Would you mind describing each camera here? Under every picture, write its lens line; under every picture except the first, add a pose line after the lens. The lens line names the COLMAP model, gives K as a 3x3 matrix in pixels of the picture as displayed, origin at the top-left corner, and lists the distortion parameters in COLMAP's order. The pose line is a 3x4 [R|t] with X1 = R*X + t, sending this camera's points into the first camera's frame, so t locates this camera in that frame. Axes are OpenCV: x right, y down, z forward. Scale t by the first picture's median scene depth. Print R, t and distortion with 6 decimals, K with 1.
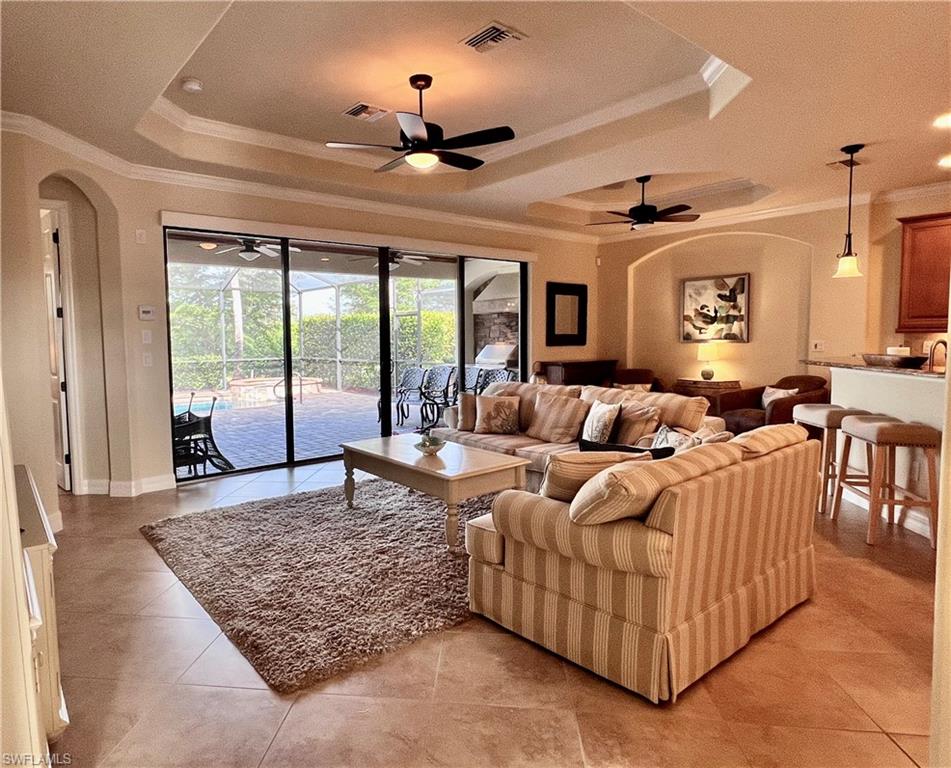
lens RADIAL K [[569.8, 0, 412.9], [0, 569.8, 377.9], [0, 0, 1]] dist [-0.022945, 0.006621]
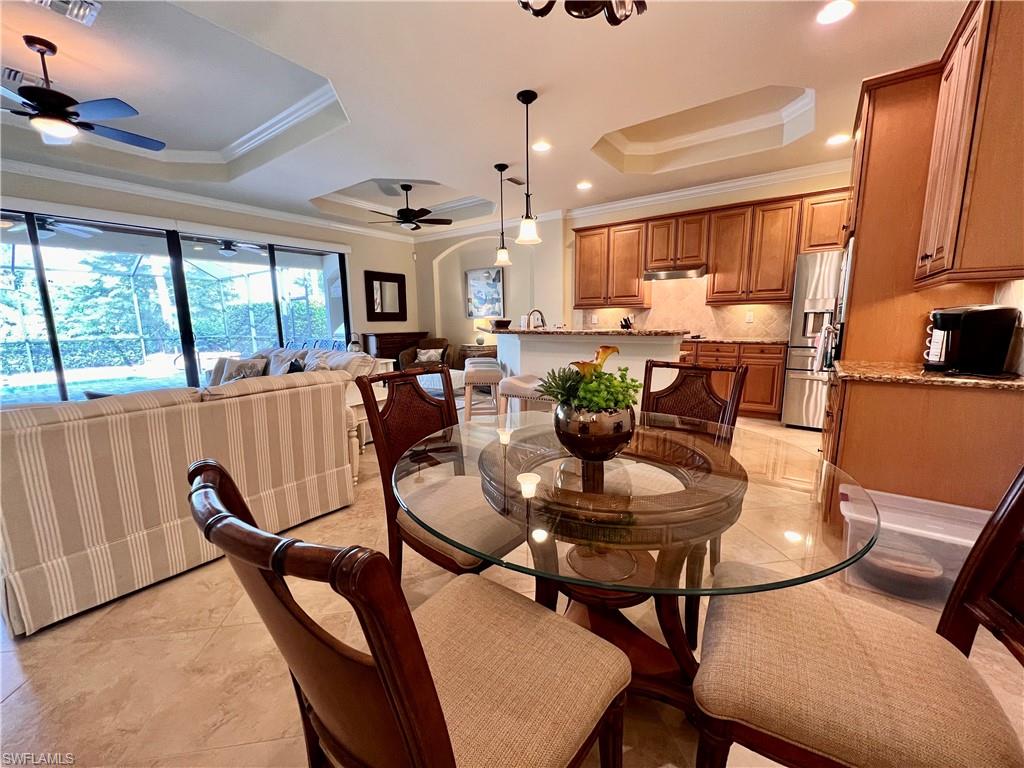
lens RADIAL K [[411.3, 0, 513.2], [0, 411.3, 381.1], [0, 0, 1]] dist [0.000203, 0.000656]
pose [[0.956736, -0.042158, 0.287889, 0.303455], [0.021604, 0.997009, 0.074202, 0.018247], [-0.290156, -0.064772, 0.954785, 0.009296]]
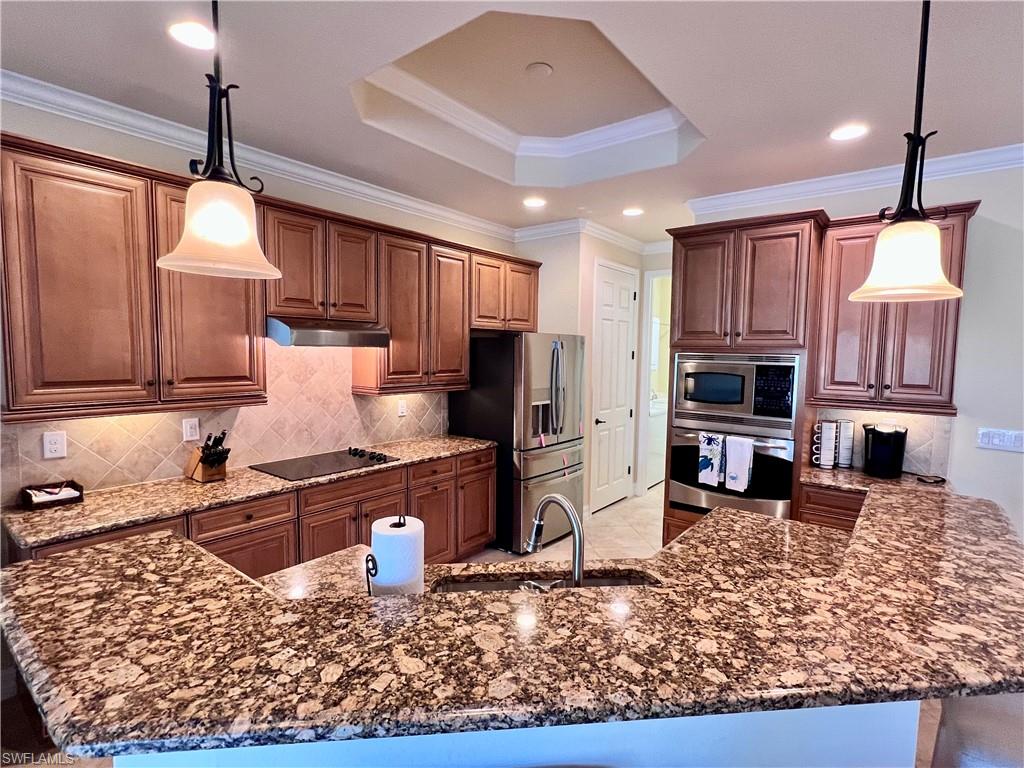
lens RADIAL K [[510.2, 0, 508.0], [0, 510.2, 387.9], [0, 0, 1]] dist [-0.003640, 0.000875]
pose [[-0.251777, -0.063189, 0.965720, 0.328856], [0.063269, 0.994657, 0.081577, -0.086573], [-0.965715, 0.081639, -0.246434, 0.574703]]
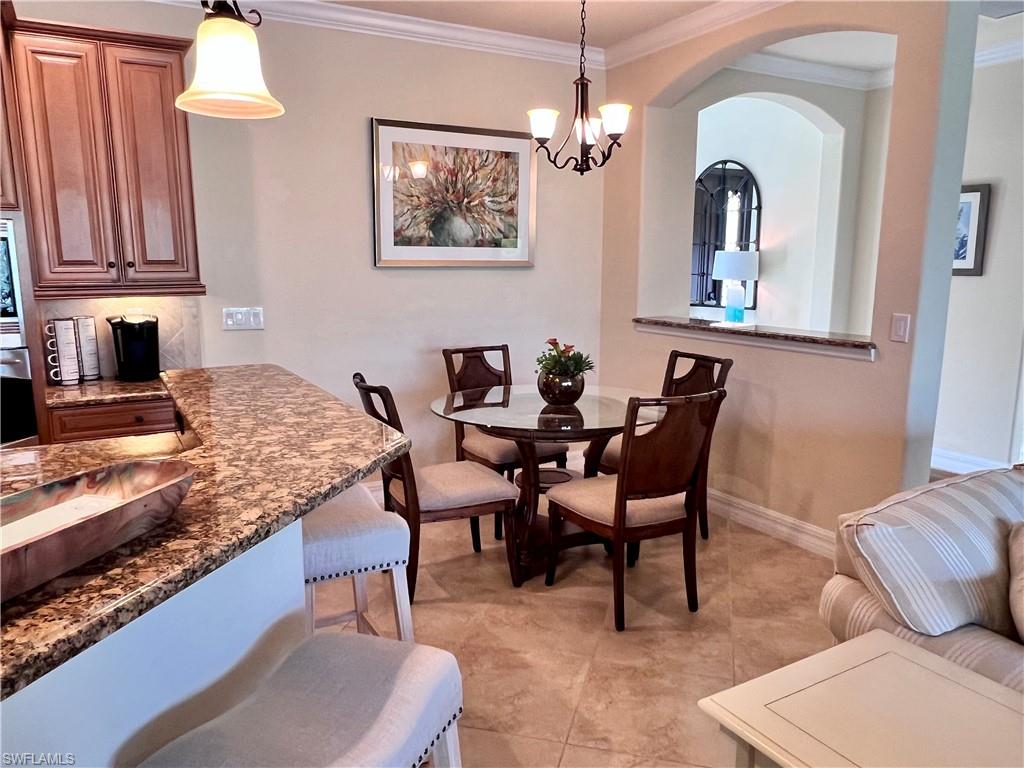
lens RADIAL K [[753.6, 0, 510.7], [0, 753.6, 391.4], [0, 0, 1]] dist [-0.004964, 0.009106]
pose [[-0.991577, -0.004313, 0.129447, 0.349061], [0.027954, 0.968762, 0.246411, -0.067141], [-0.126466, 0.247954, -0.960482, 0.624529]]
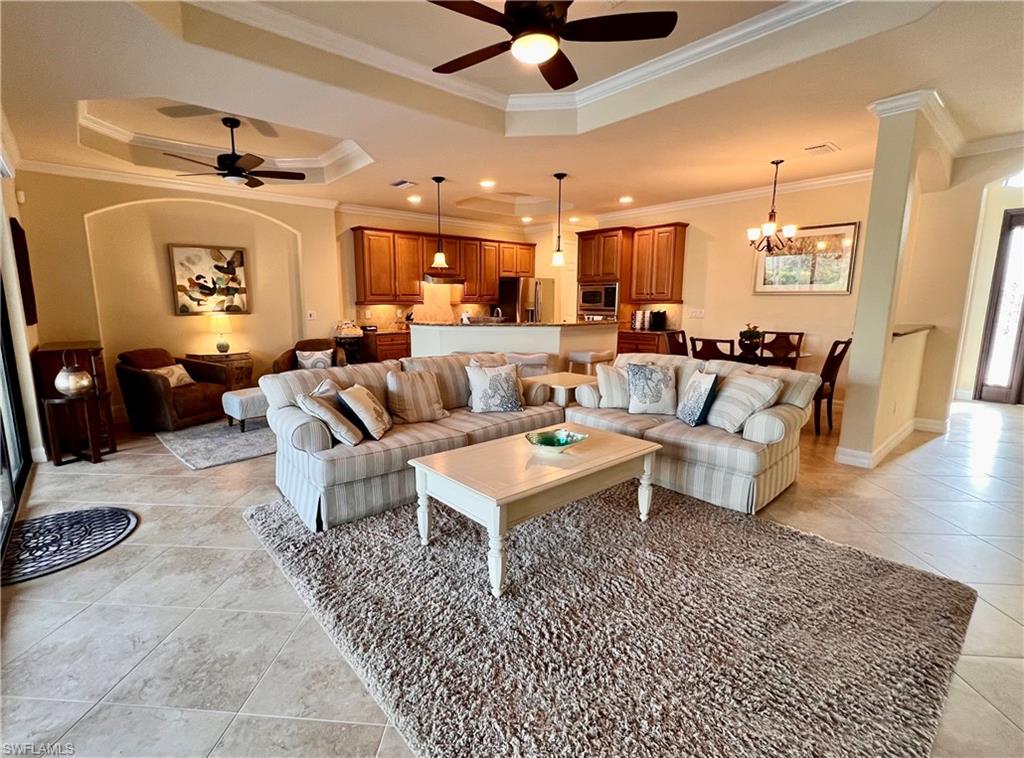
lens RADIAL K [[471.0, 0, 480.4], [0, 471.0, 378.8], [0, 0, 1]] dist [0.006050, 0.001007]
pose [[-0.057108, -0.148064, 0.987327, -0.329451], [0.083486, 0.984769, 0.152510, -0.039793], [-0.994871, 0.091138, -0.043877, 0.593917]]
